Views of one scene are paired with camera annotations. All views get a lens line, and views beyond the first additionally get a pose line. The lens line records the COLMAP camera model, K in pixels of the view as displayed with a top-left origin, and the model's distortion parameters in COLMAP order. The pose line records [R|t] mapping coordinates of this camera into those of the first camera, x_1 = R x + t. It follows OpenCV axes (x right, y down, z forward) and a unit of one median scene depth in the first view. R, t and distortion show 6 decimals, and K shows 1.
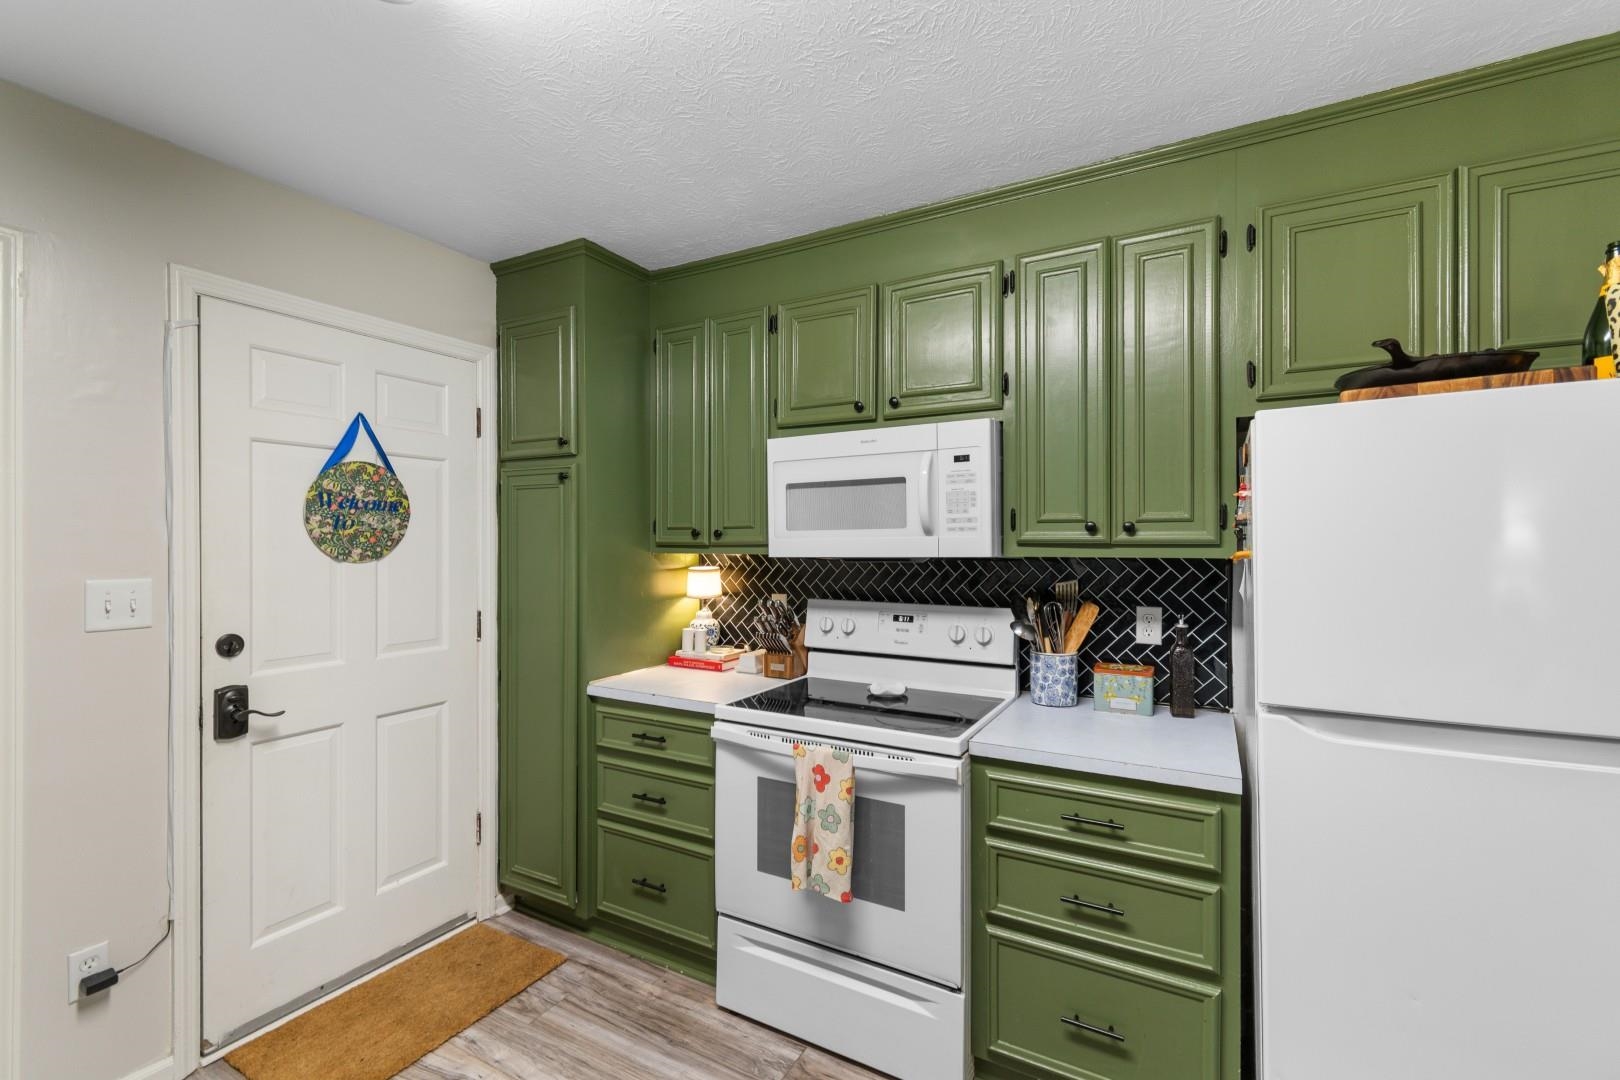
lens RADIAL K [[715.2, 0, 816.0], [0, 715.2, 541.9], [0, 0, 1]] dist [0.005883, -0.002723]
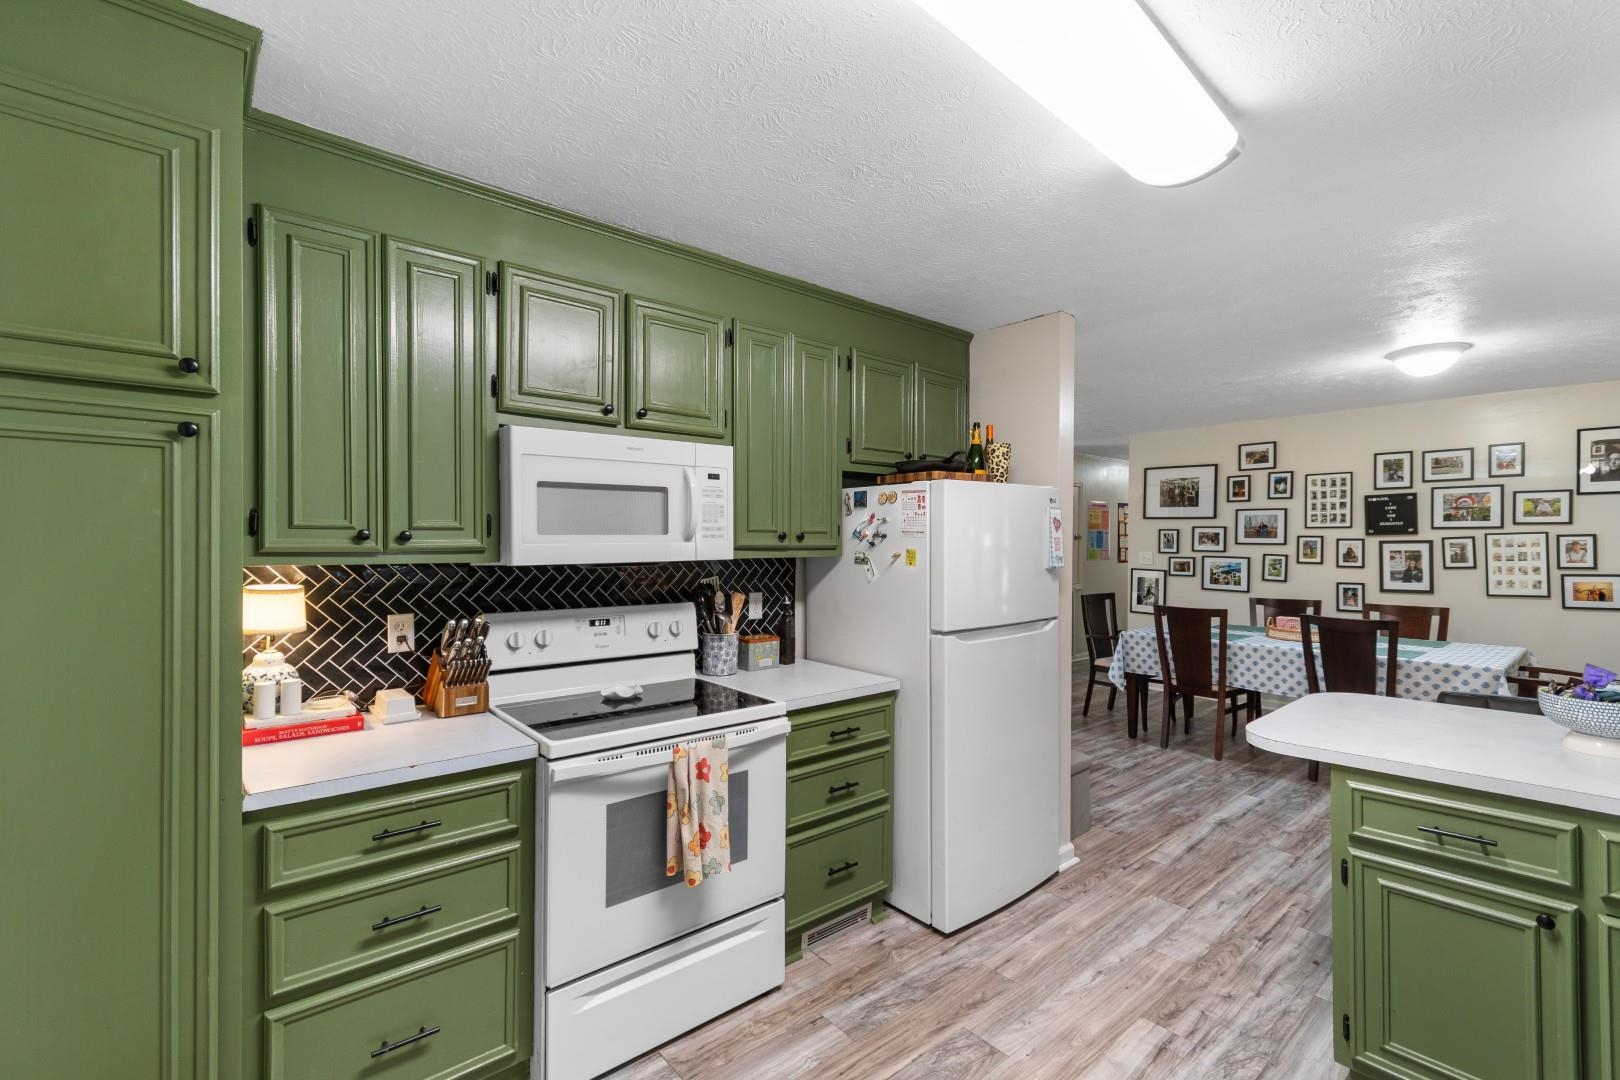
lens RADIAL K [[715.2, 0, 807.0], [0, 715.2, 542.6], [0, 0, 1]] dist [0.005883, -0.002723]
pose [[0.343017, -0.000249, 0.939329, -0.790461], [-0.003441, 0.999993, 0.001521, -0.008800], [-0.939323, -0.003754, 0.343014, 0.414454]]
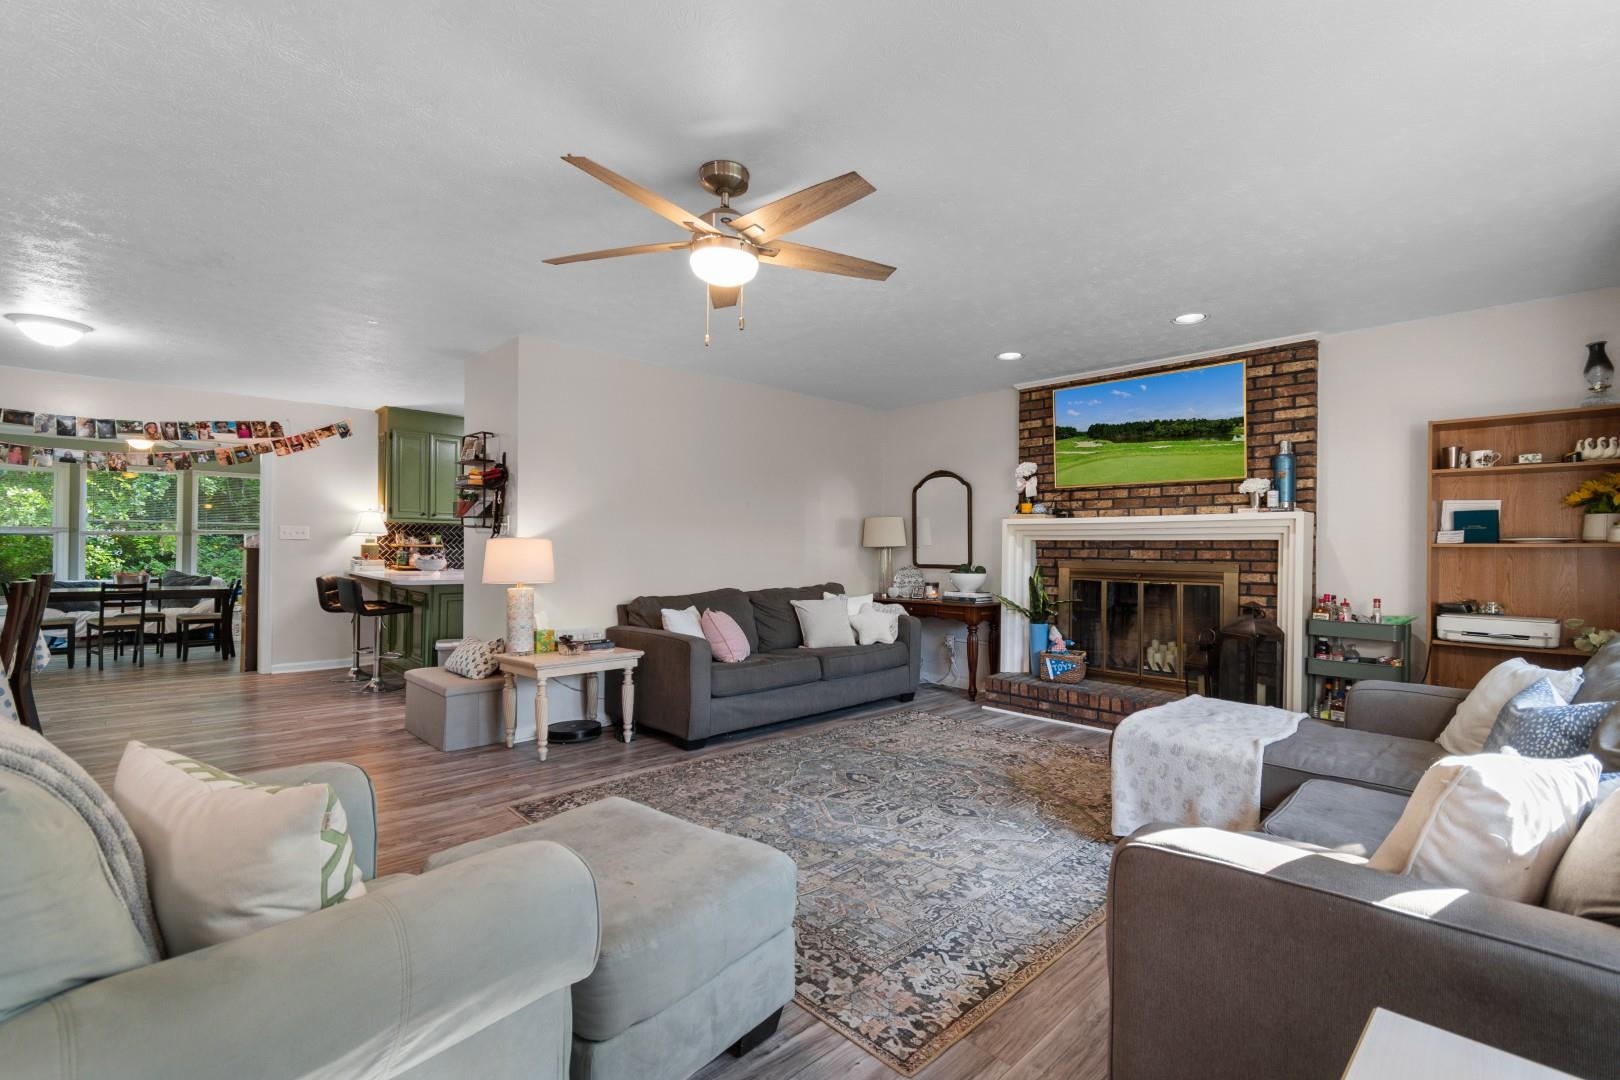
lens RADIAL K [[715.2, 0, 808.0], [0, 715.2, 550.2], [0, 0, 1]] dist [0.005883, -0.002723]
pose [[-0.276978, 0.004591, -0.960865, 2.580105], [-0.007979, 0.999943, 0.007077, 0.097435], [0.960843, 0.009627, -0.276926, 2.042022]]
